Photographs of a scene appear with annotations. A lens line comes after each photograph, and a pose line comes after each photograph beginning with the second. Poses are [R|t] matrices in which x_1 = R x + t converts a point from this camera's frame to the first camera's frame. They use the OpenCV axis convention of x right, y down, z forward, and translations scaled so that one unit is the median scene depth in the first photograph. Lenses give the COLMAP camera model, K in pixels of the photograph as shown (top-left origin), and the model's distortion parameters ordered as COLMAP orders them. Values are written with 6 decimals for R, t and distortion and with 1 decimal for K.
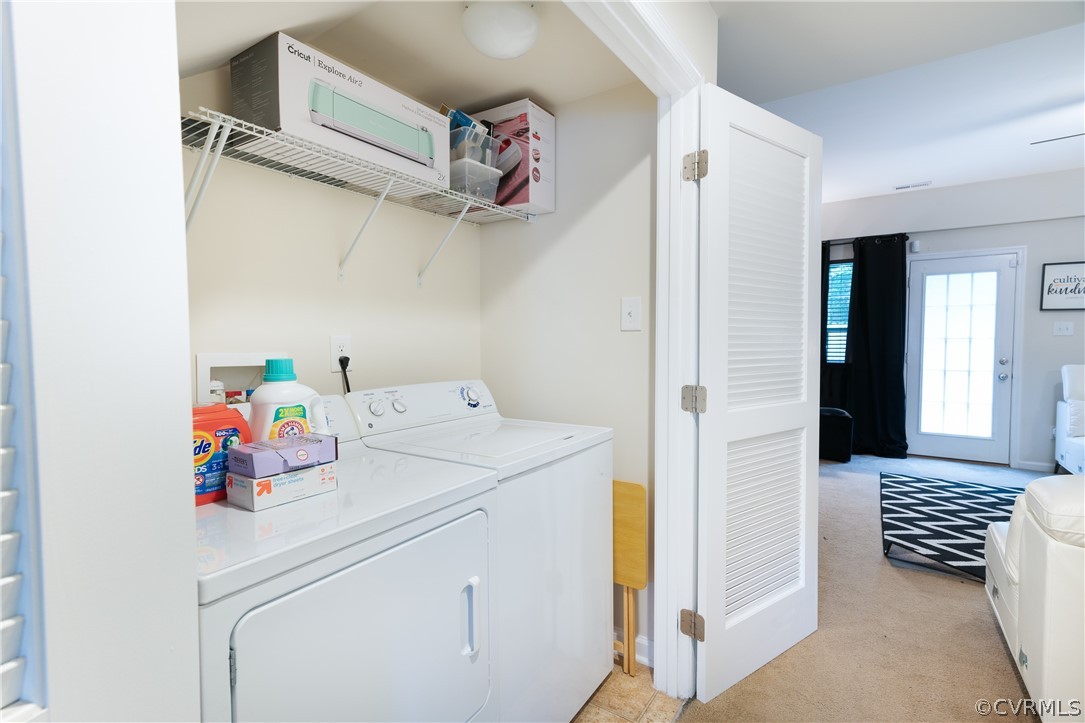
lens RADIAL K [[511.8, 0, 543.0], [0, 511.8, 362.3], [0, 0, 1]] dist [0.014408, -0.000466]
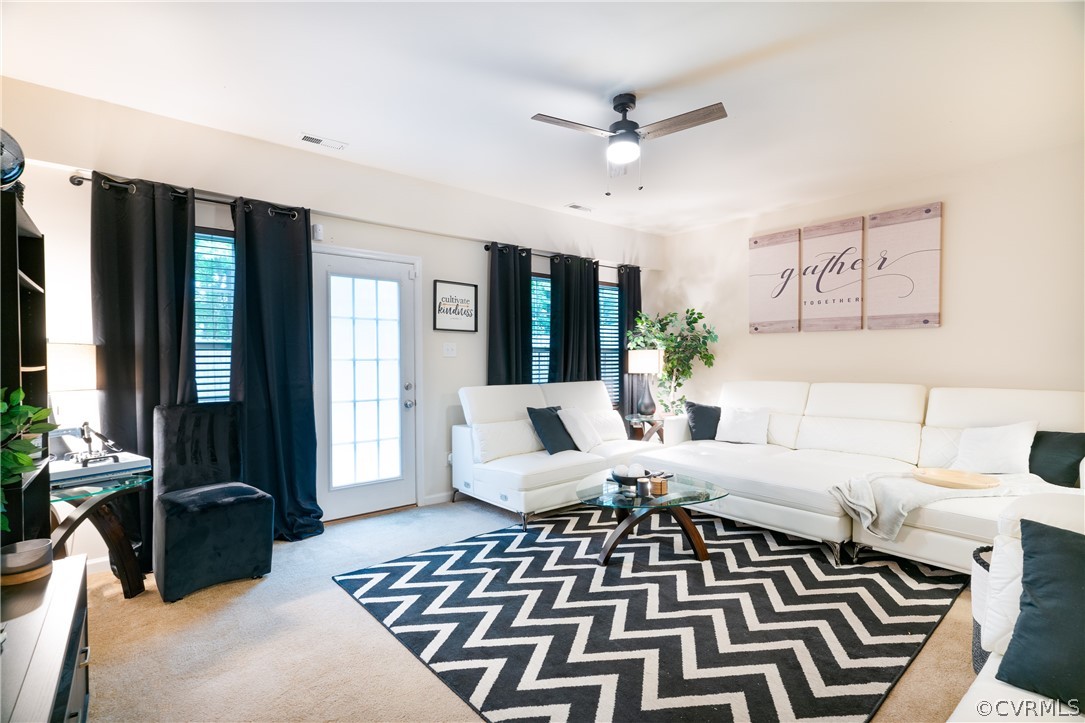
lens RADIAL K [[511.8, 0, 548.1], [0, 511.8, 361.7], [0, 0, 1]] dist [0.014408, -0.000466]
pose [[0.279534, -0.007673, 0.960105, 0.122586], [0.044348, 0.999004, -0.004928, -0.026703], [-0.959111, 0.043957, 0.279596, 0.504336]]
